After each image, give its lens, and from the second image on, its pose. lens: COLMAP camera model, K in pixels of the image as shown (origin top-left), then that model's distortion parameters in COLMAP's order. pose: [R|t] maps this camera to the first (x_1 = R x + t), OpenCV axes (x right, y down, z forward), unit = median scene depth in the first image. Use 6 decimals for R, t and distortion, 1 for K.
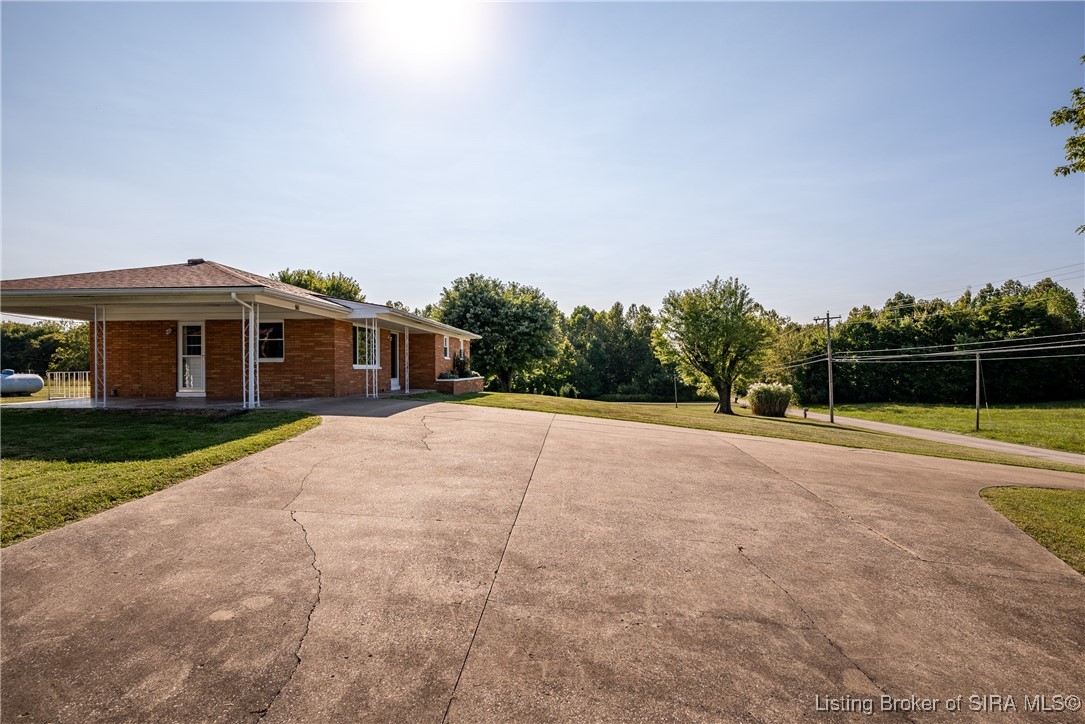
lens RADIAL K [[522.1, 0, 545.0], [0, 522.1, 370.8], [0, 0, 1]] dist [0.004844, 0.000249]
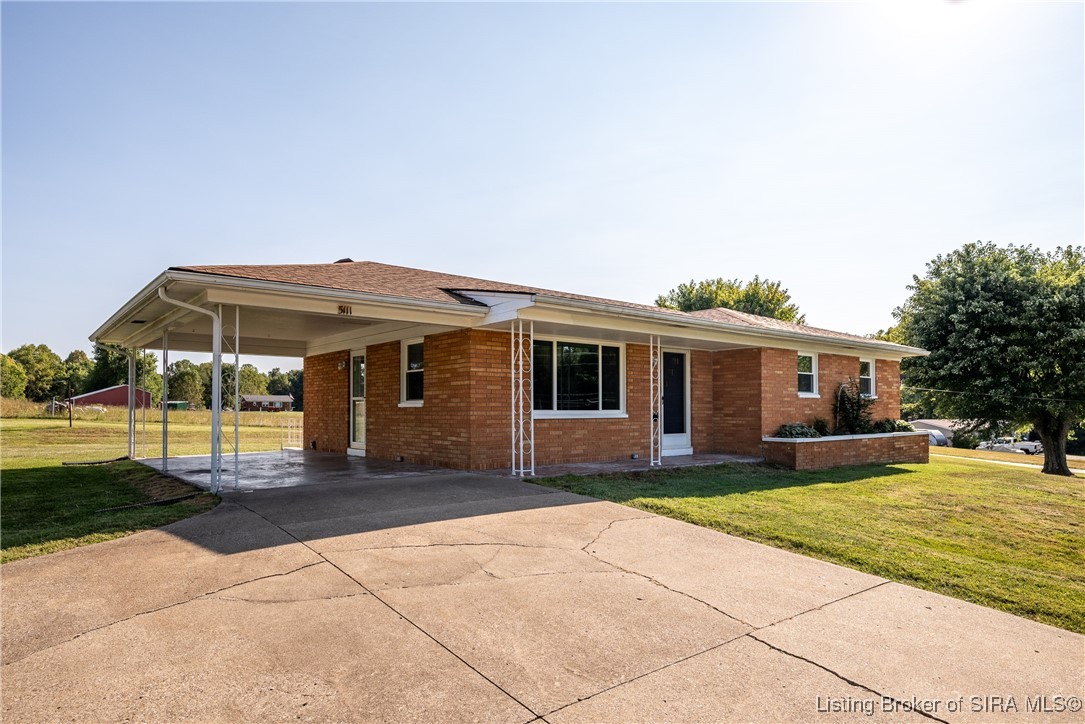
lens RADIAL K [[655.7, 0, 538.2], [0, 655.7, 399.1], [0, 0, 1]] dist [-0.007339, -0.000089]
pose [[0.689536, -0.009740, -0.724186, 0.101382], [-0.004990, 0.999822, -0.018198, -0.008592], [0.724234, 0.016162, 0.689365, 0.397380]]
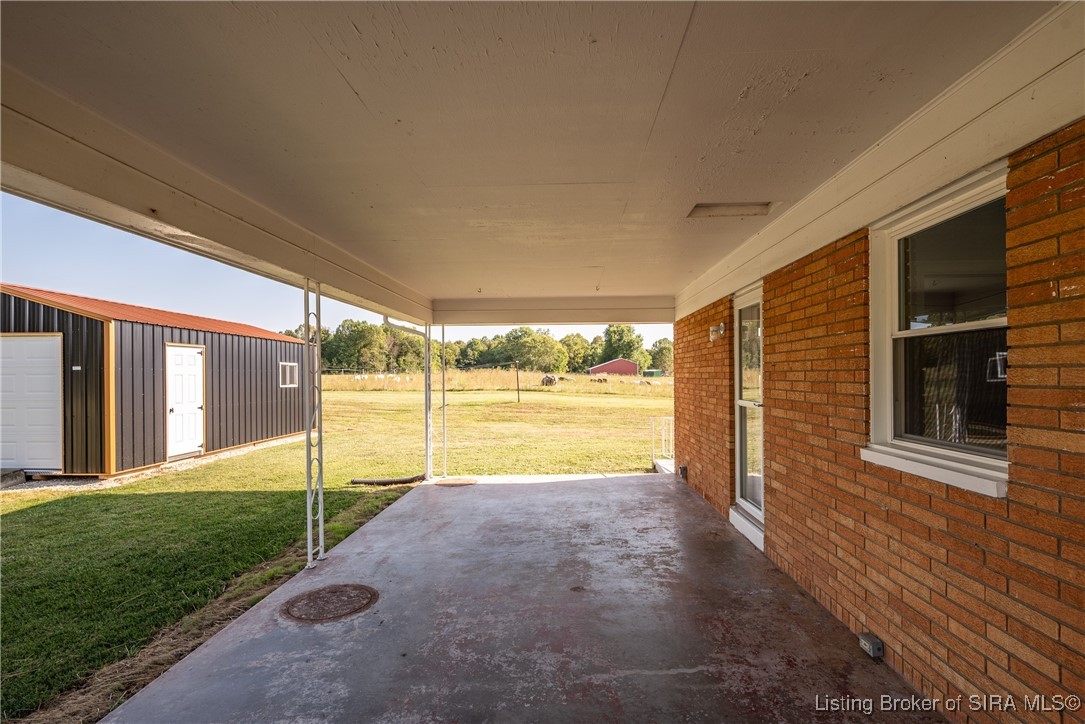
lens RADIAL K [[522.1, 0, 544.7], [0, 522.1, 377.8], [0, 0, 1]] dist [0.004844, 0.000249]
pose [[0.033060, 0.006422, -0.999433, -0.262174], [0.003601, 0.999972, 0.006545, -0.032818], [0.999447, -0.003815, 0.033036, 0.615736]]
